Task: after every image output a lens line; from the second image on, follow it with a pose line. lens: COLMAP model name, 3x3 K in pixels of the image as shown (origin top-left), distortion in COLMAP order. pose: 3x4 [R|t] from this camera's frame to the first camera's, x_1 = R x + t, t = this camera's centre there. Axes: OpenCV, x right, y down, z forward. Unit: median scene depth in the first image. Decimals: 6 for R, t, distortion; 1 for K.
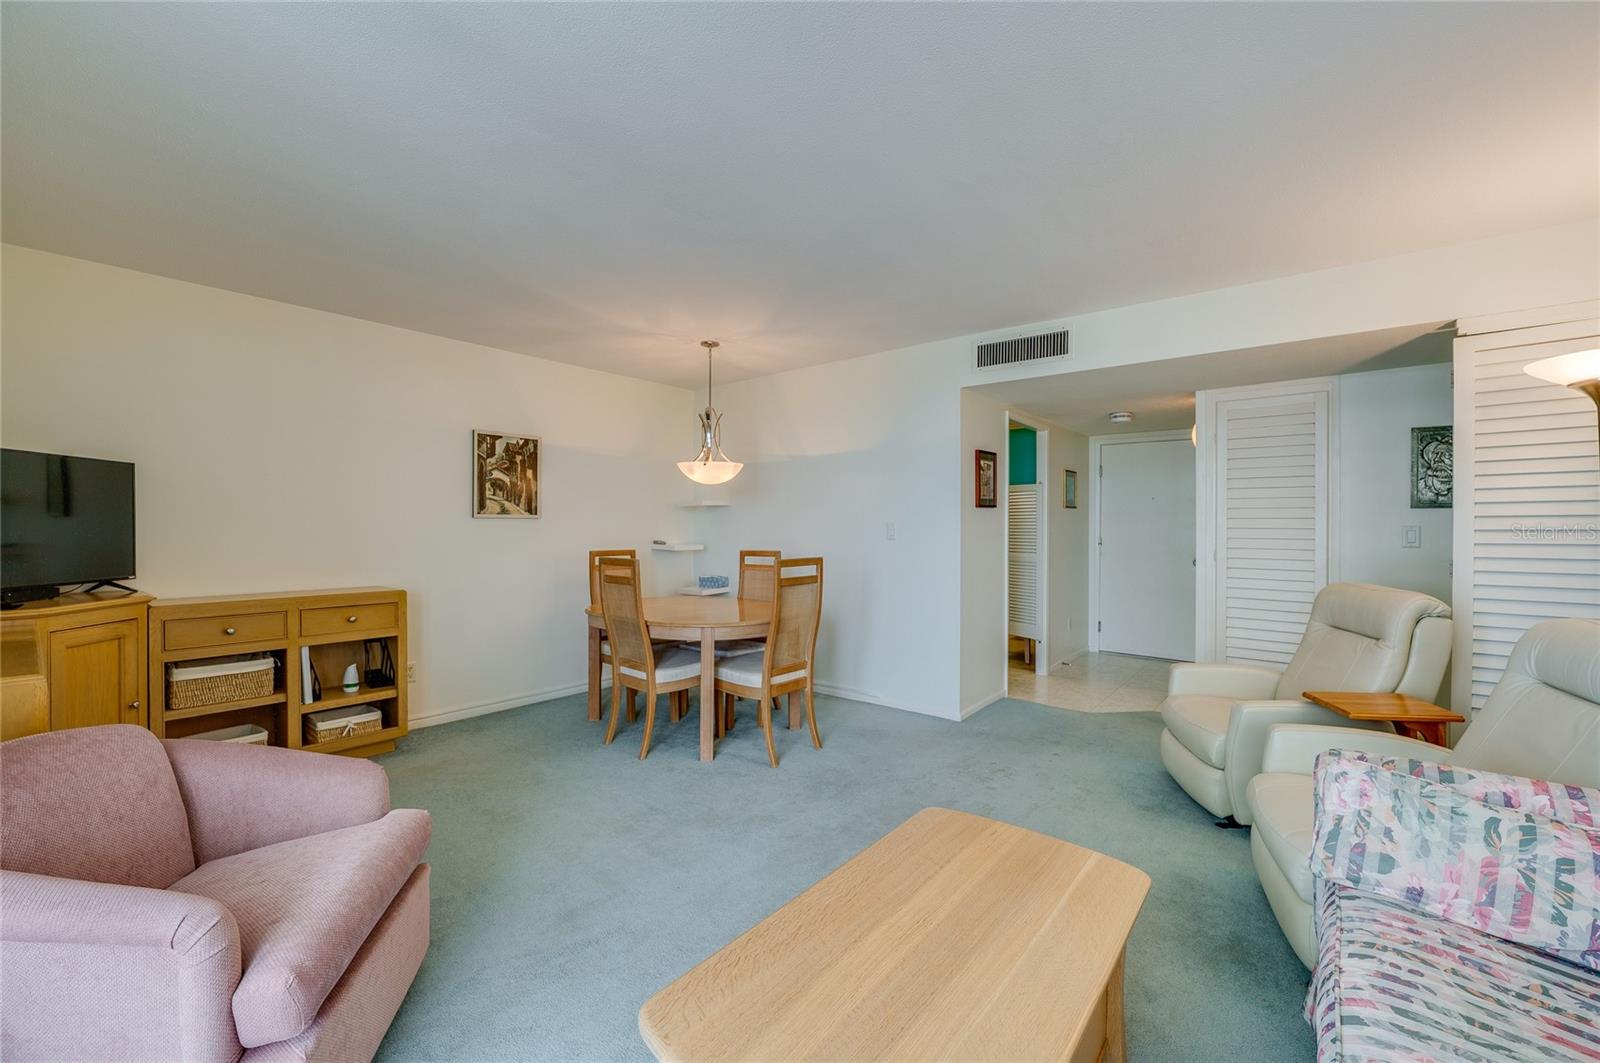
lens RADIAL K [[652.3, 0, 793.0], [0, 652.3, 531.5], [0, 0, 1]] dist [-0.018575, 0.001344]
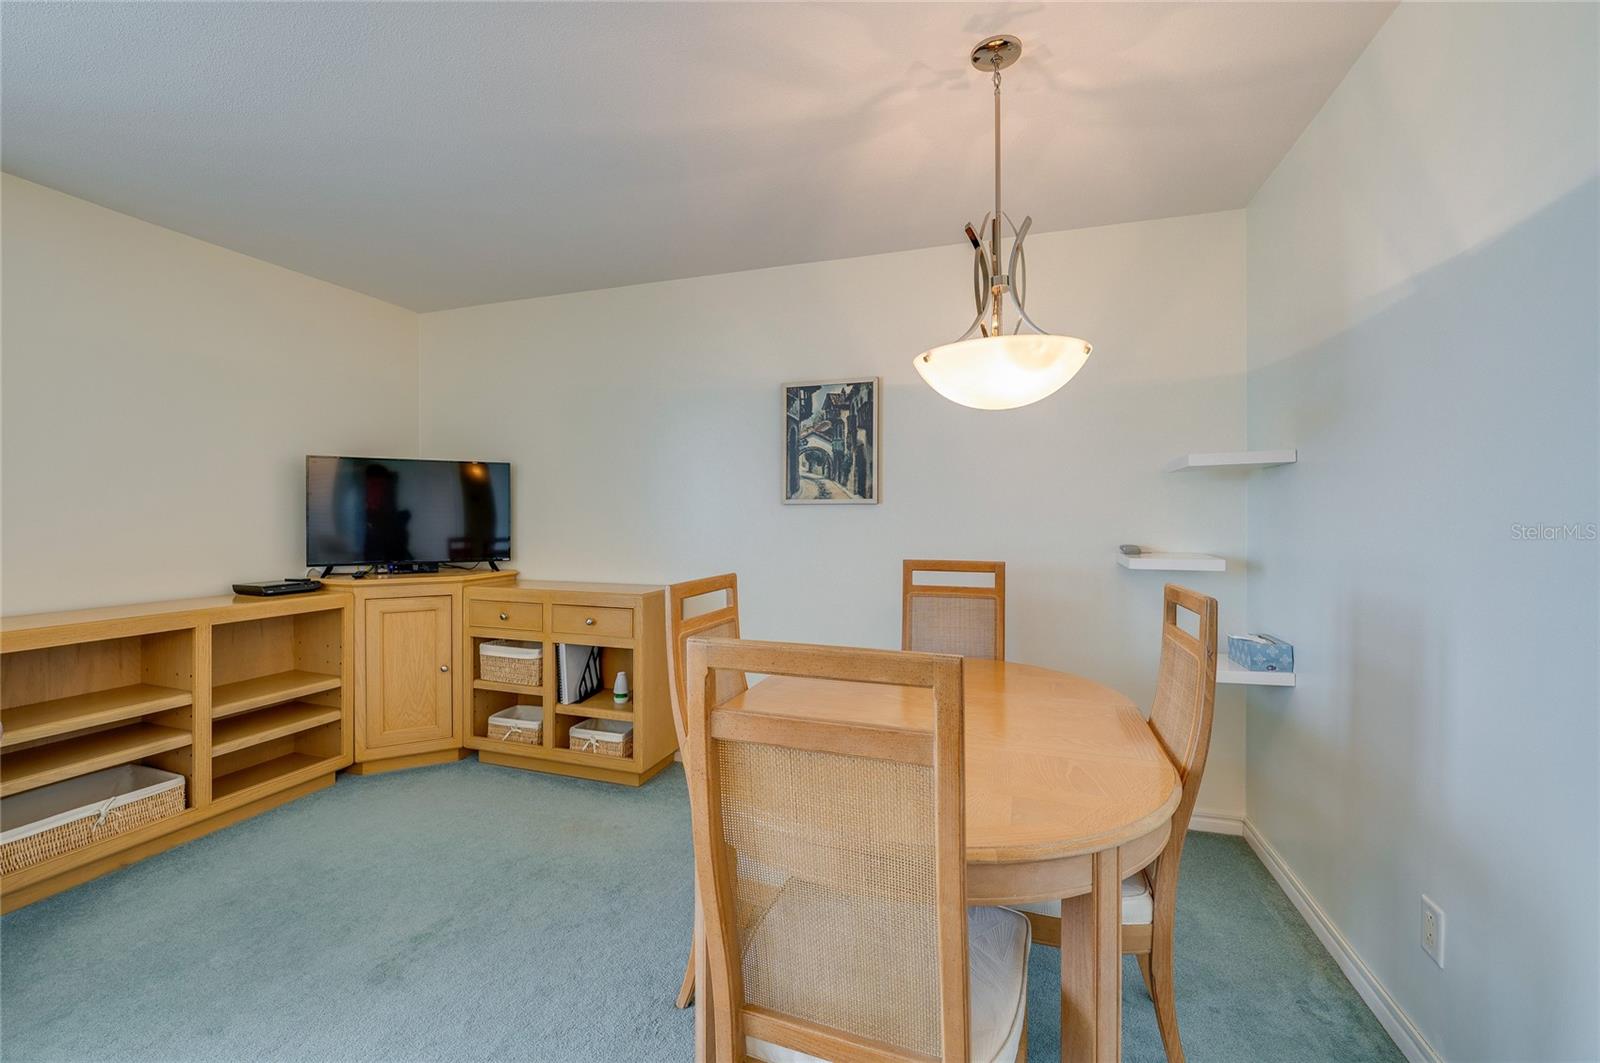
lens RADIAL K [[652.3, 0, 792.6], [0, 652.3, 519.7], [0, 0, 1]] dist [-0.018575, 0.001344]
pose [[0.364468, 0.002643, -0.931212, 0.217970], [-0.008174, 0.999967, -0.000361, -0.004375], [0.931180, 0.007743, 0.364477, 0.837500]]
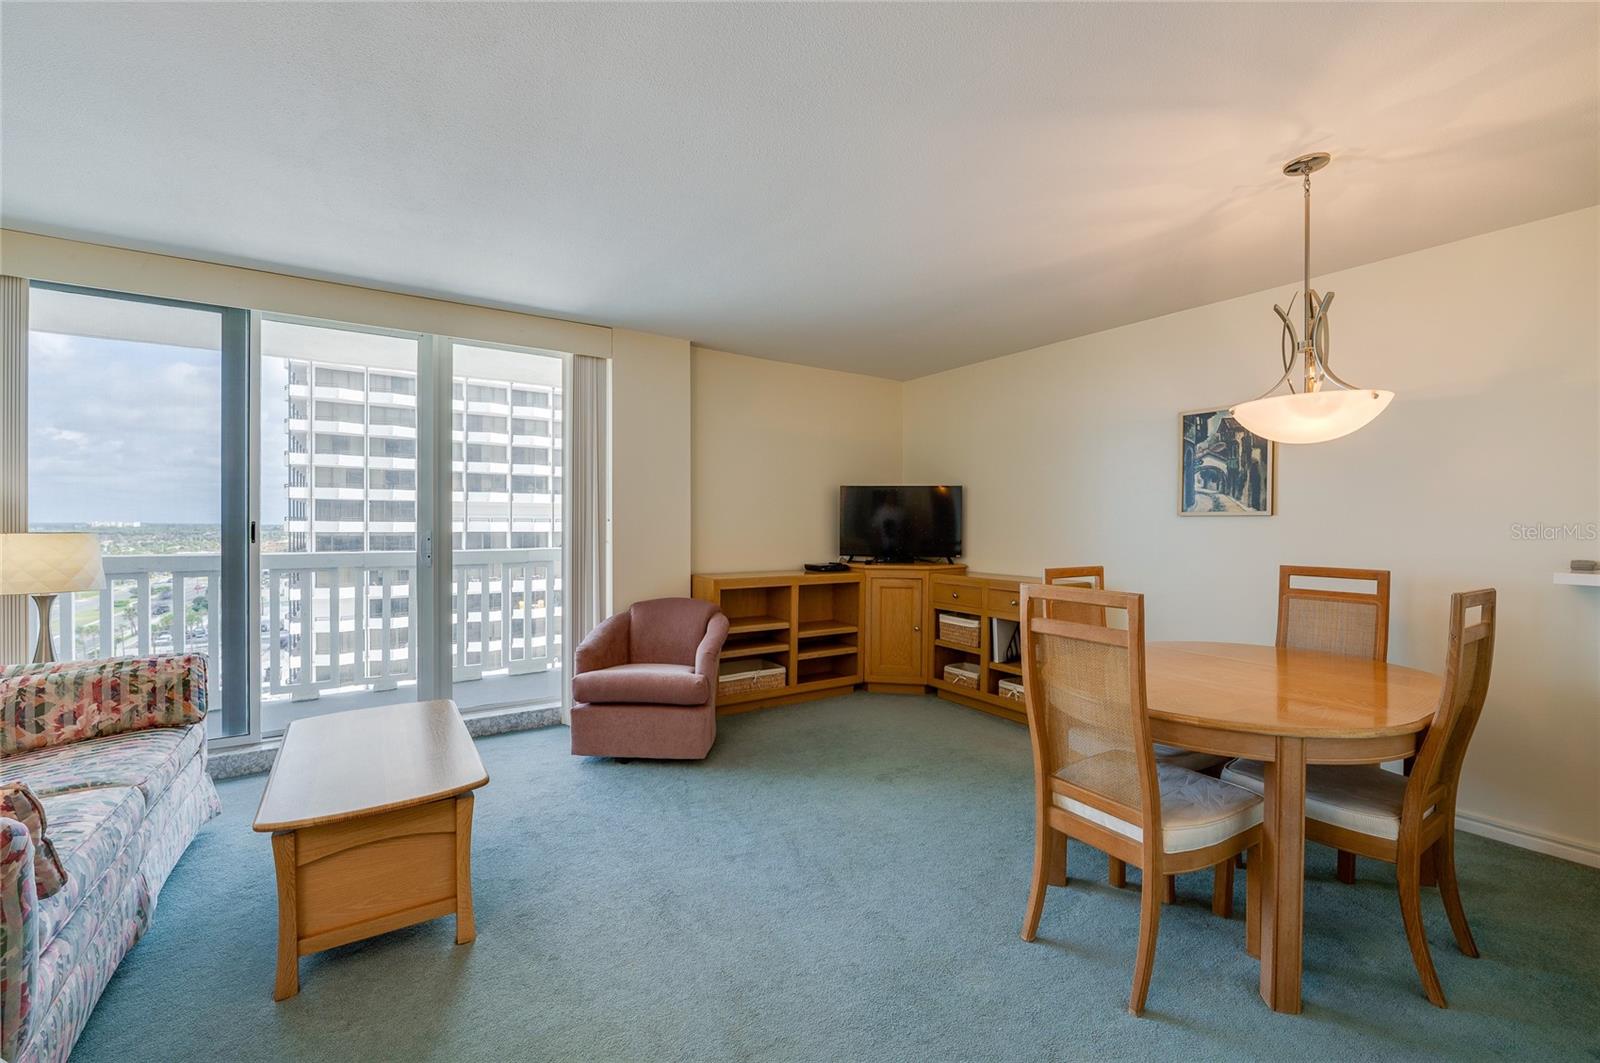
lens RADIAL K [[652.3, 0, 795.7], [0, 652.3, 531.8], [0, 0, 1]] dist [-0.018575, 0.001344]
pose [[-0.300526, 0.008180, -0.953738, 0.527951], [-0.015209, 0.999795, 0.013367, -0.005053], [0.953652, 0.018523, -0.300340, 0.874803]]
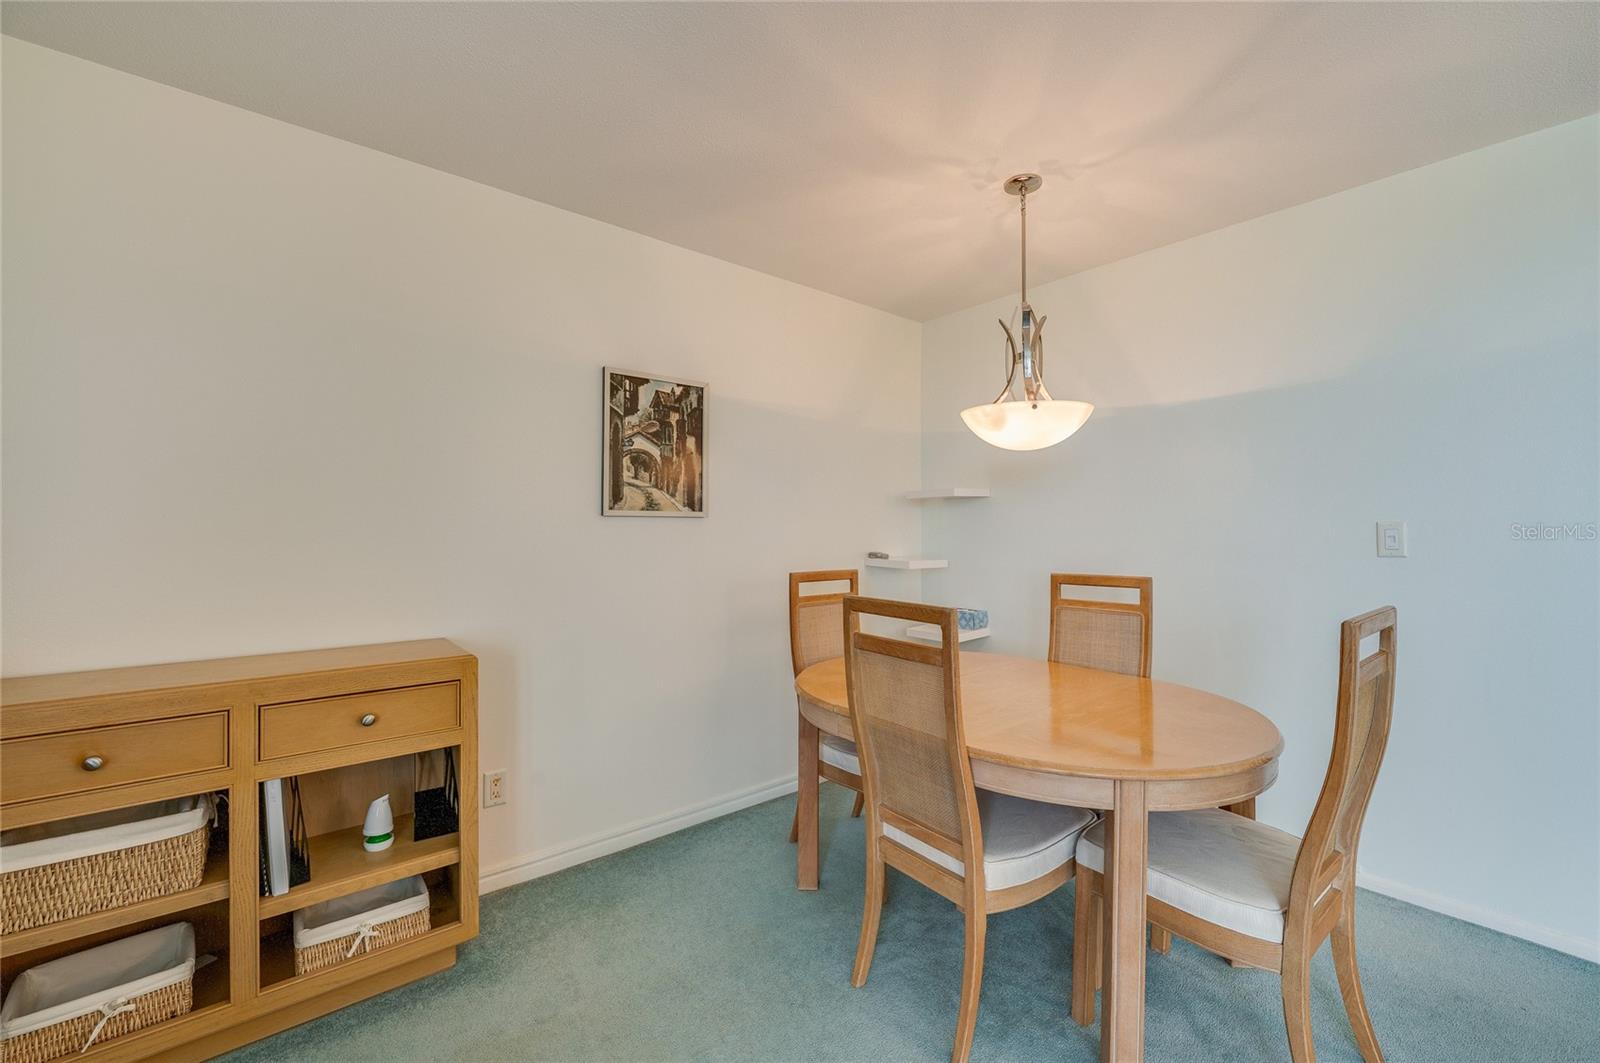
lens RADIAL K [[652.3, 0, 793.7], [0, 652.3, 523.1], [0, 0, 1]] dist [-0.018575, 0.001344]
pose [[0.983217, -0.002206, -0.182428, -0.242906], [-0.000941, 0.999852, -0.017162, -0.005858], [0.182439, 0.017046, 0.983069, 0.511927]]
